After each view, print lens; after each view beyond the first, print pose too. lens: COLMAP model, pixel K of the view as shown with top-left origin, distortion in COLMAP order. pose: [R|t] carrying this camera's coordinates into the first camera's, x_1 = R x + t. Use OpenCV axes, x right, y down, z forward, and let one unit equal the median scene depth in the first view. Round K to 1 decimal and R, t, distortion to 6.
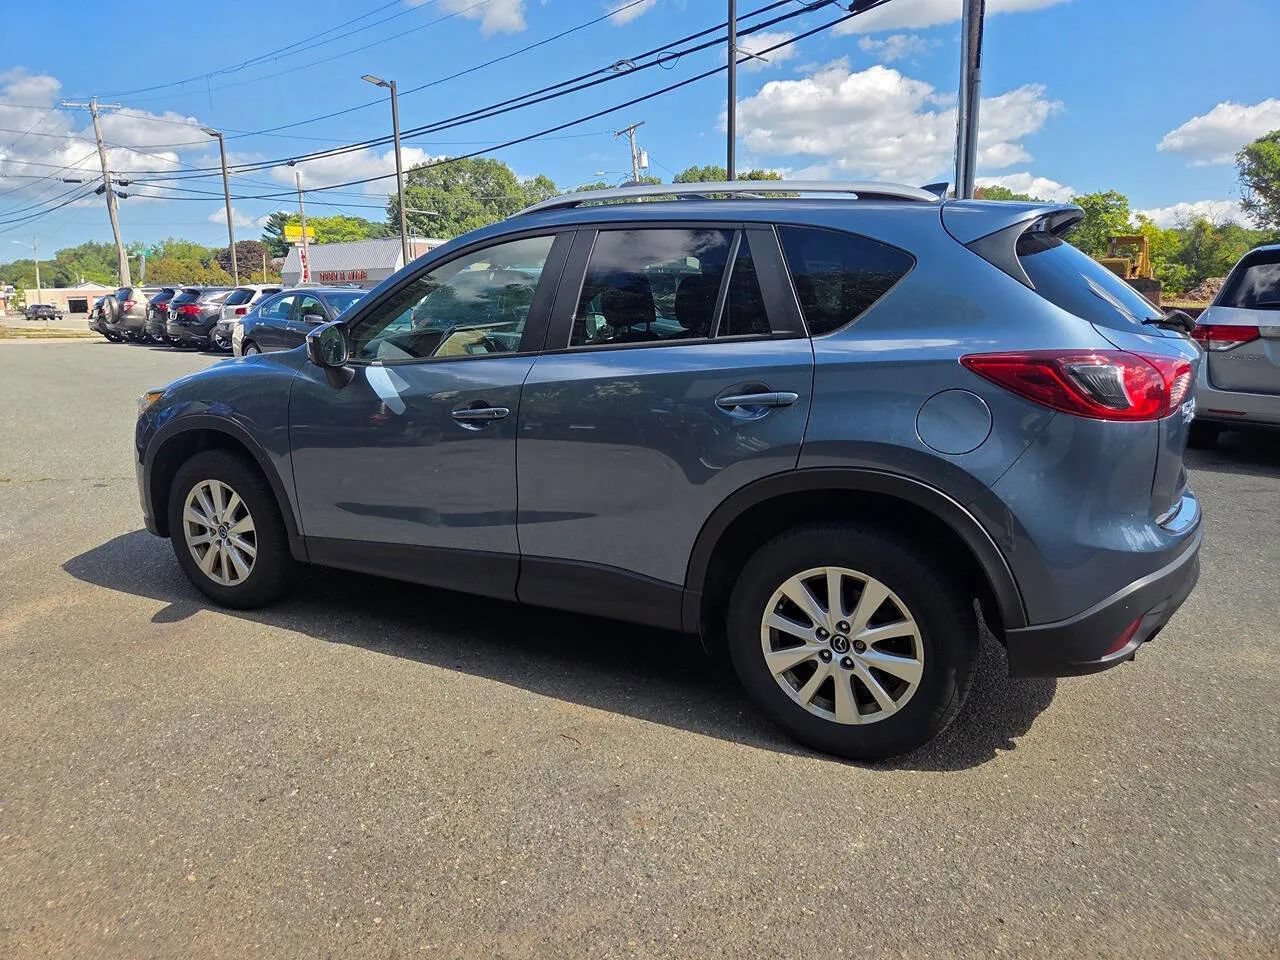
lens RADIAL K [[850.6, 0, 646.4], [0, 850.6, 478.1], [0, 0, 1]] dist [0.063544, -0.050845]
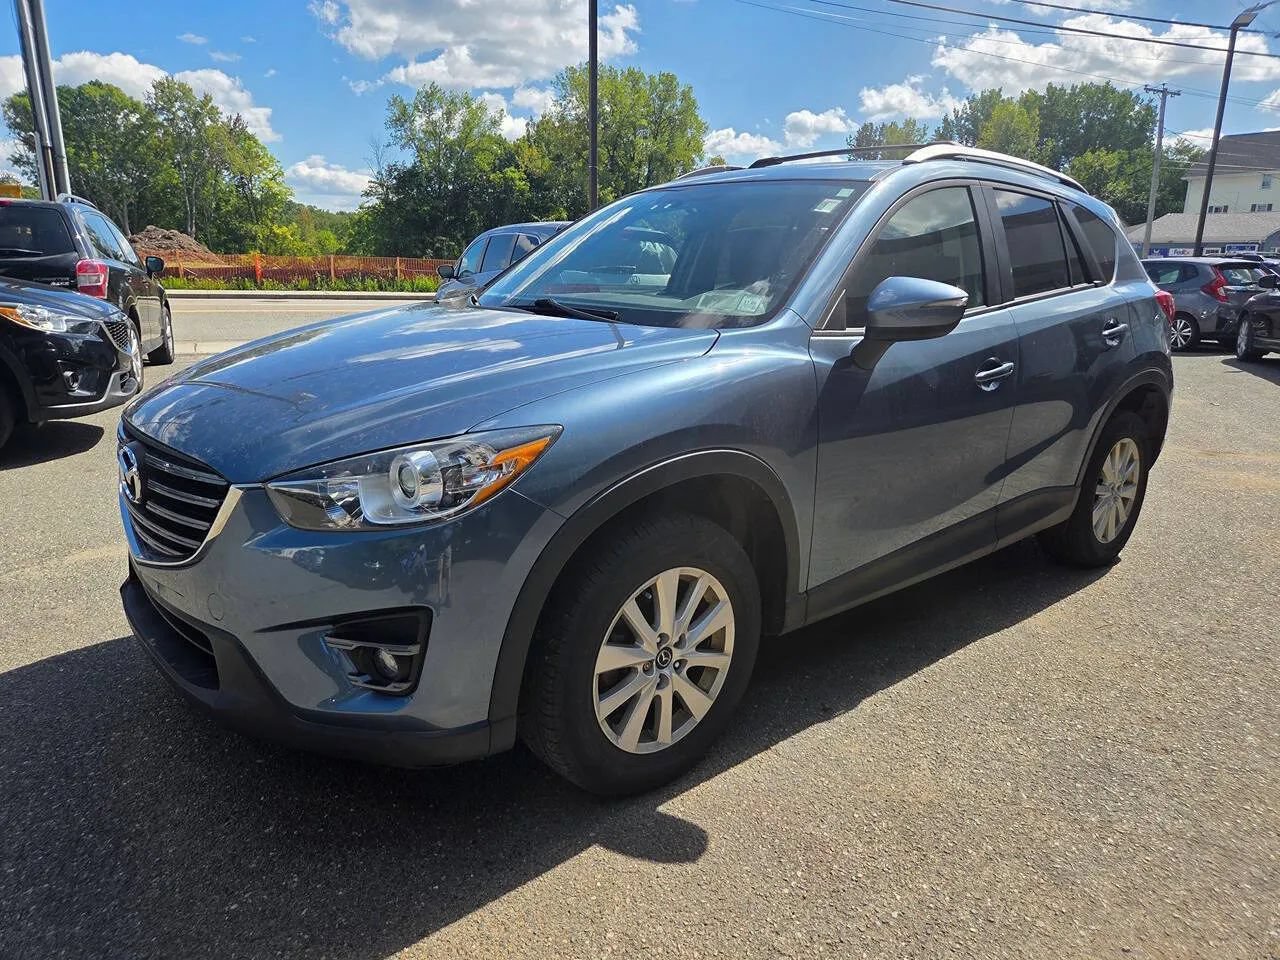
lens RADIAL K [[850.6, 0, 646.4], [0, 850.6, 478.1], [0, 0, 1]] dist [0.063544, -0.050845]
pose [[0.363499, -0.213947, 0.906695, -1.236008], [0.171306, 0.972026, 0.160685, -0.181726], [-0.915709, 0.096914, 0.389981, 0.987951]]
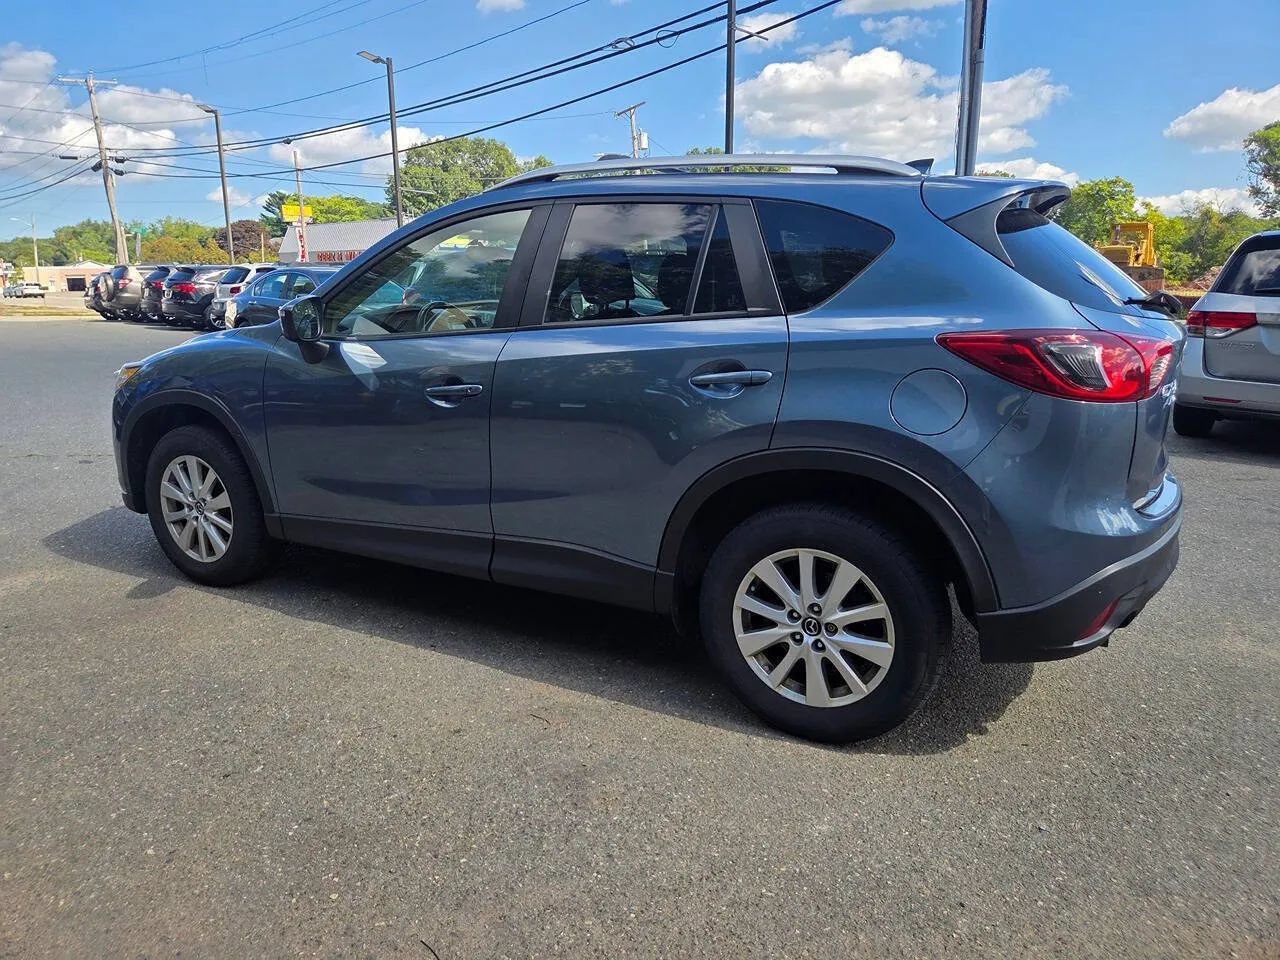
lens RADIAL K [[851.3, 0, 640.0], [0, 851.3, 480.0], [0, 0, 1]] dist [0.062631, -0.052075]
pose [[0.999931, 0.010618, -0.005026, 0.026293], [-0.010516, 0.999746, 0.019914, 0.005883], [0.005236, -0.019859, 0.999789, 0.011005]]
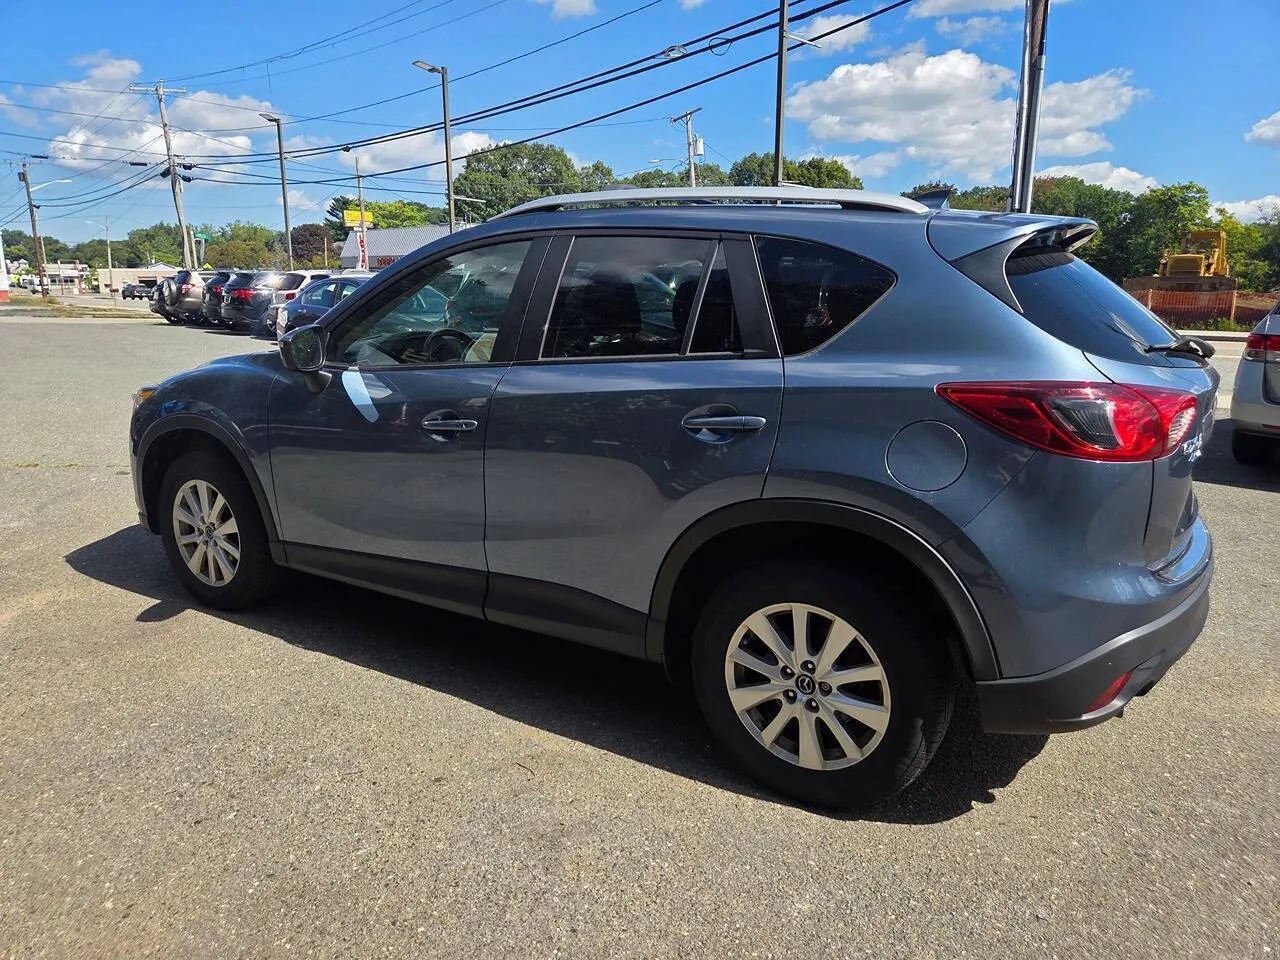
lens RADIAL K [[851.5, 0, 650.7], [0, 851.5, 484.9], [0, 0, 1]] dist [0.057474, -0.044383]
pose [[0.998092, 0.029487, -0.054253, 0.086025], [-0.028358, 0.999368, 0.021449, -0.035017], [0.054851, -0.019870, 0.998297, 0.046362]]
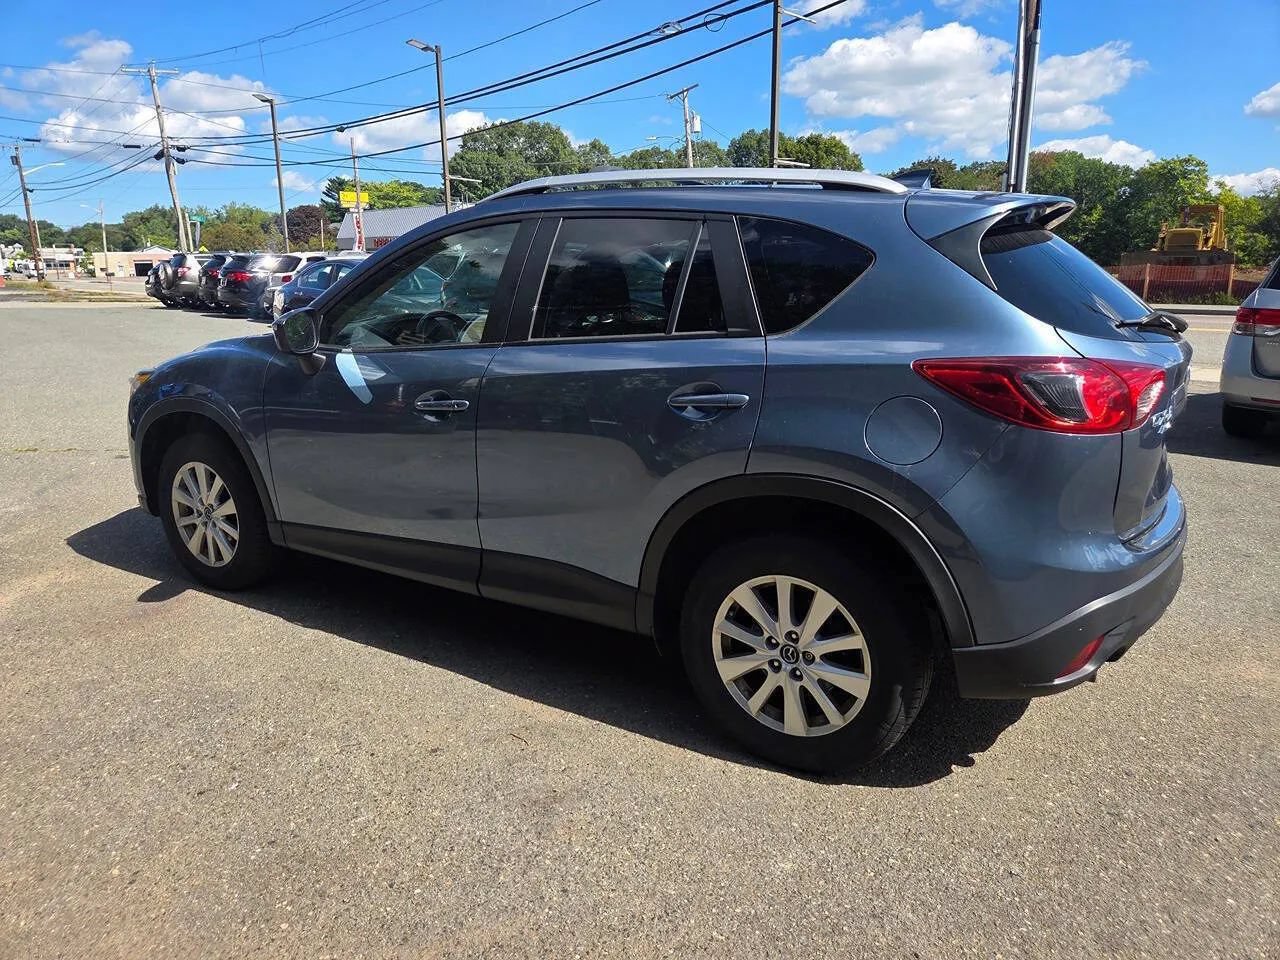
lens RADIAL K [[851.2, 0, 654.3], [0, 851.2, 479.1], [0, 0, 1]] dist [0.057318, -0.044120]
pose [[0.998504, 0.020569, -0.050656, 0.100627], [-0.018638, 0.999093, 0.038291, -0.032986], [0.051397, -0.037290, 0.997982, 0.027440]]
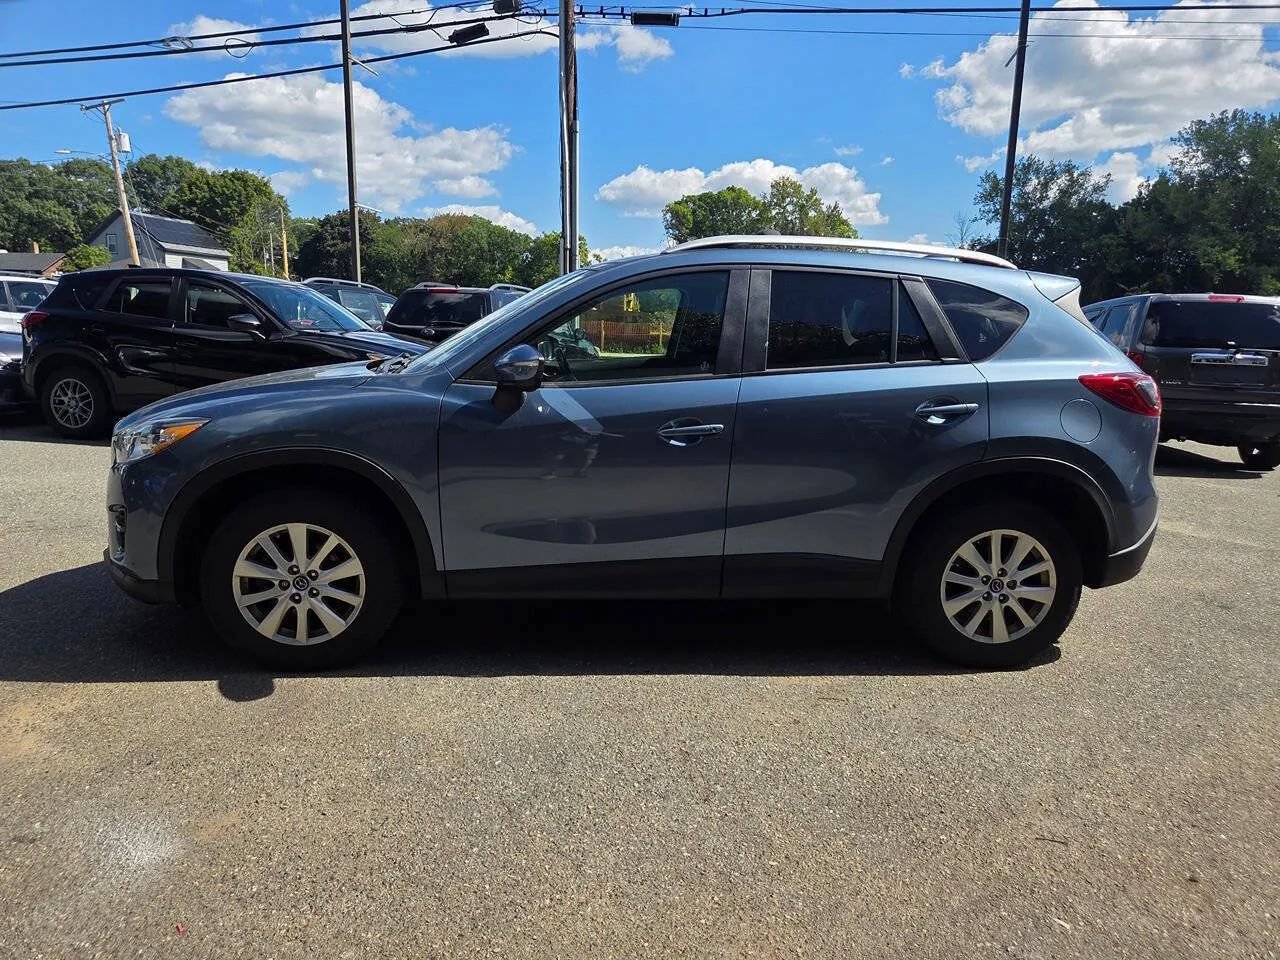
lens RADIAL K [[850.6, 0, 646.4], [0, 850.6, 478.1], [0, 0, 1]] dist [0.063544, -0.050845]
pose [[0.837745, -0.067046, 0.541930, -0.835318], [0.077556, 0.996982, 0.003454, -0.023267], [-0.540526, 0.039136, 0.840417, 0.115877]]
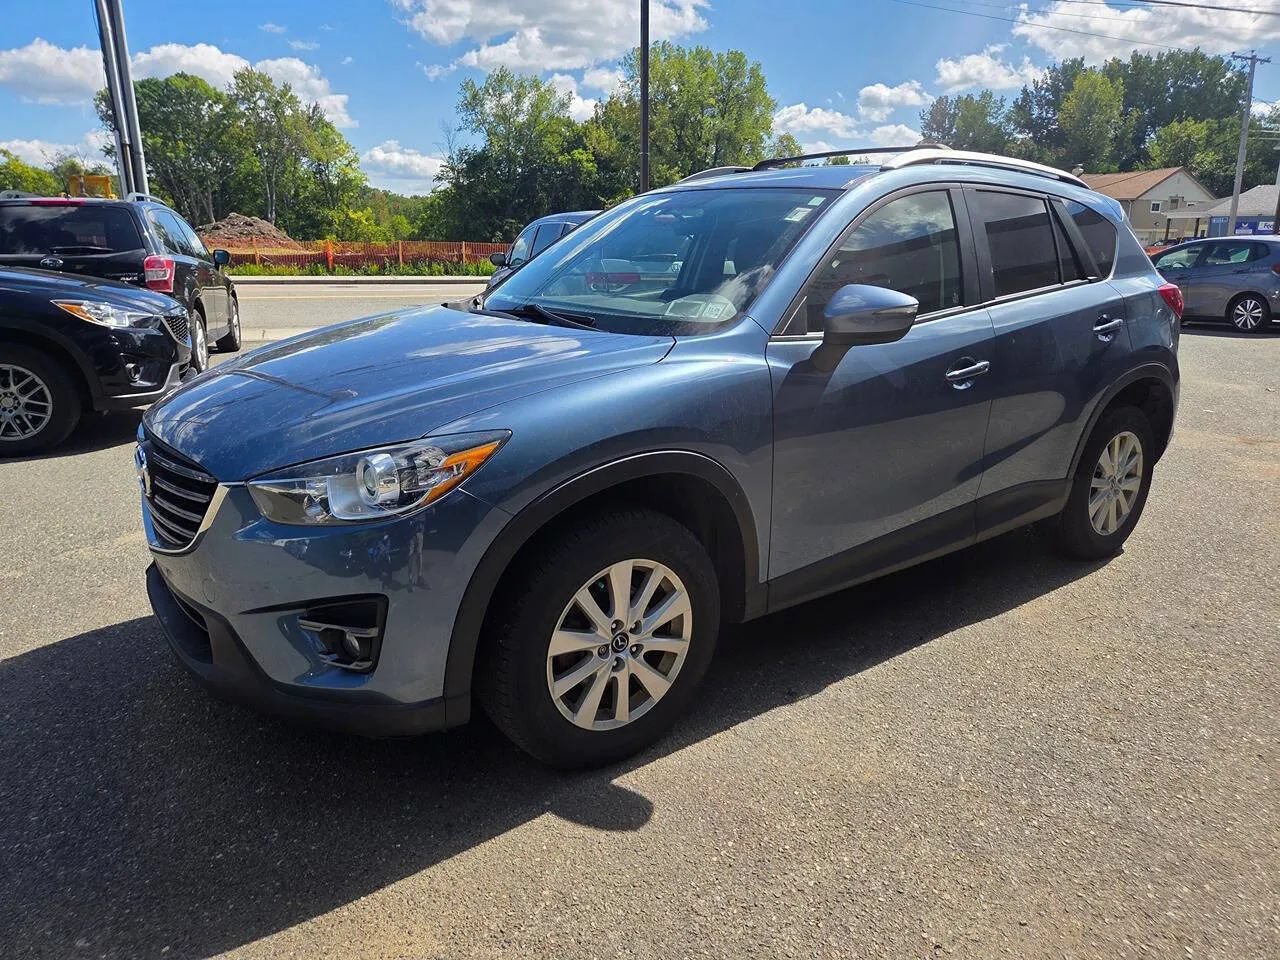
lens RADIAL K [[850.7, 0, 657.8], [0, 850.7, 465.2], [0, 0, 1]] dist [0.063134, -0.052608]
pose [[0.420954, -0.218765, 0.880307, -1.244650], [0.176548, 0.971682, 0.157049, -0.188862], [-0.889735, 0.089306, 0.447656, 0.879216]]
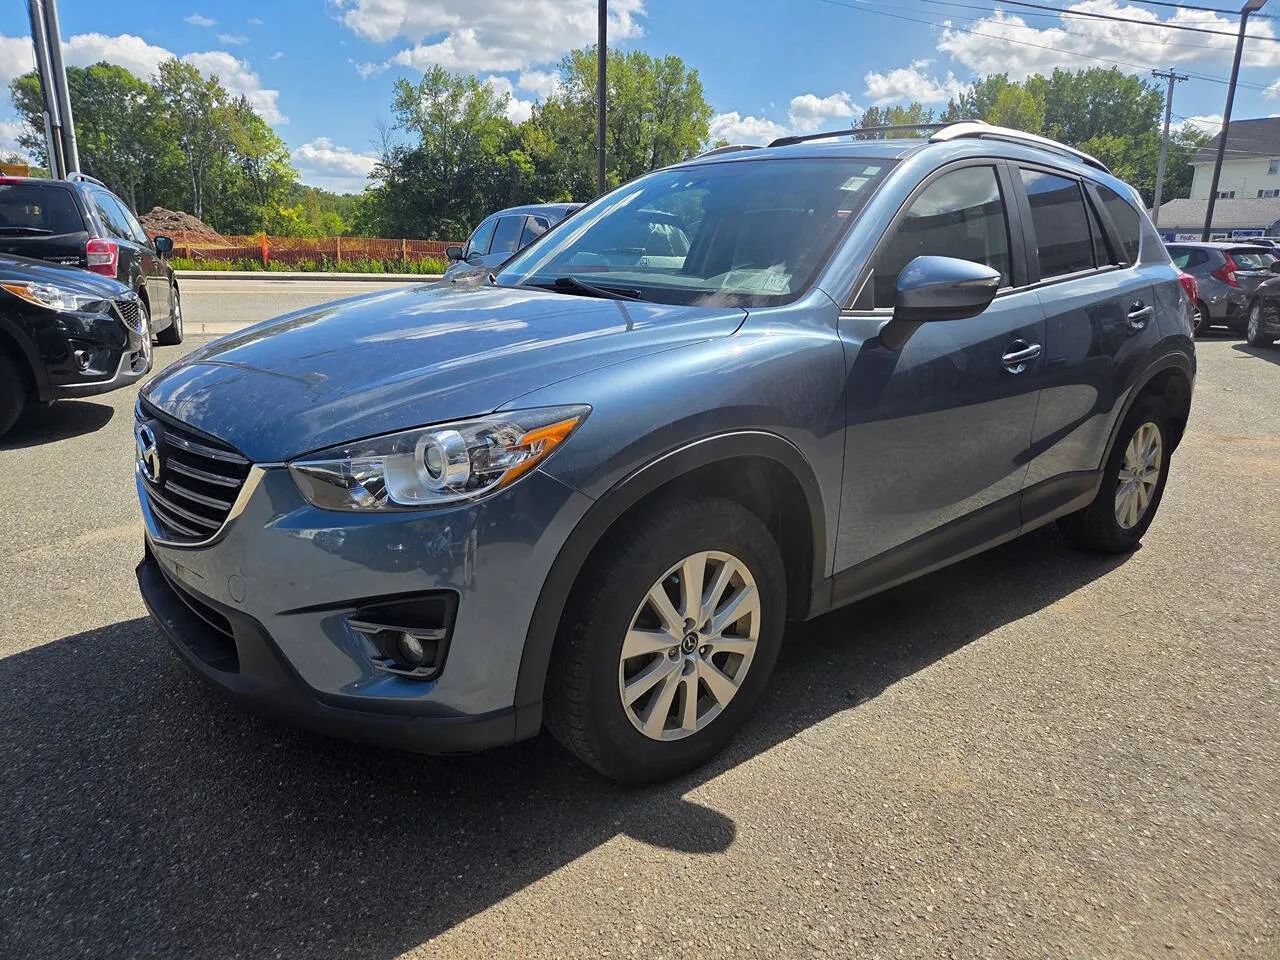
lens RADIAL K [[849.5, 0, 646.7], [0, 849.5, 462.8], [0, 0, 1]] dist [0.062664, -0.050244]
pose [[0.368325, -0.213697, 0.904804, -1.229485], [0.166801, 0.972622, 0.161814, -0.181293], [-0.914612, 0.091322, 0.393886, 1.010614]]
